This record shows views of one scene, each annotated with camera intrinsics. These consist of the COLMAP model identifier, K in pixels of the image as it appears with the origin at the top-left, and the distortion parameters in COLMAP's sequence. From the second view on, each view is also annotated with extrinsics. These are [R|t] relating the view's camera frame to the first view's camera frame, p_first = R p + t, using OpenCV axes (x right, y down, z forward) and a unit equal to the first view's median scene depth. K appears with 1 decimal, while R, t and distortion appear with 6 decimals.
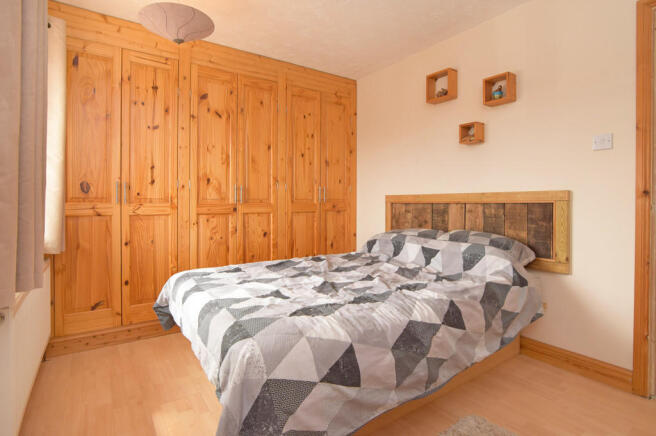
lens RADIAL K [[338.2, 0, 326.1], [0, 338.2, 200.9], [0, 0, 1]] dist [-0.018288, -0.000624]
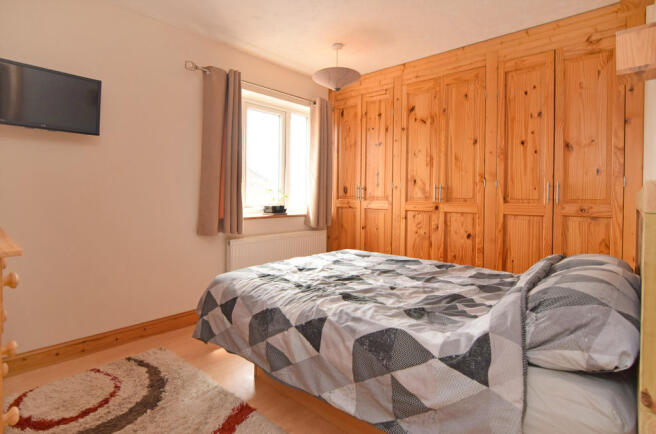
lens RADIAL K [[338.2, 0, 330.9], [0, 338.2, 195.5], [0, 0, 1]] dist [-0.018288, -0.000624]
pose [[0.221823, 0.001587, -0.975086, 0.695394], [-0.010046, 0.999949, -0.000657, -0.008853], [0.975035, 0.009941, 0.221828, 0.462165]]
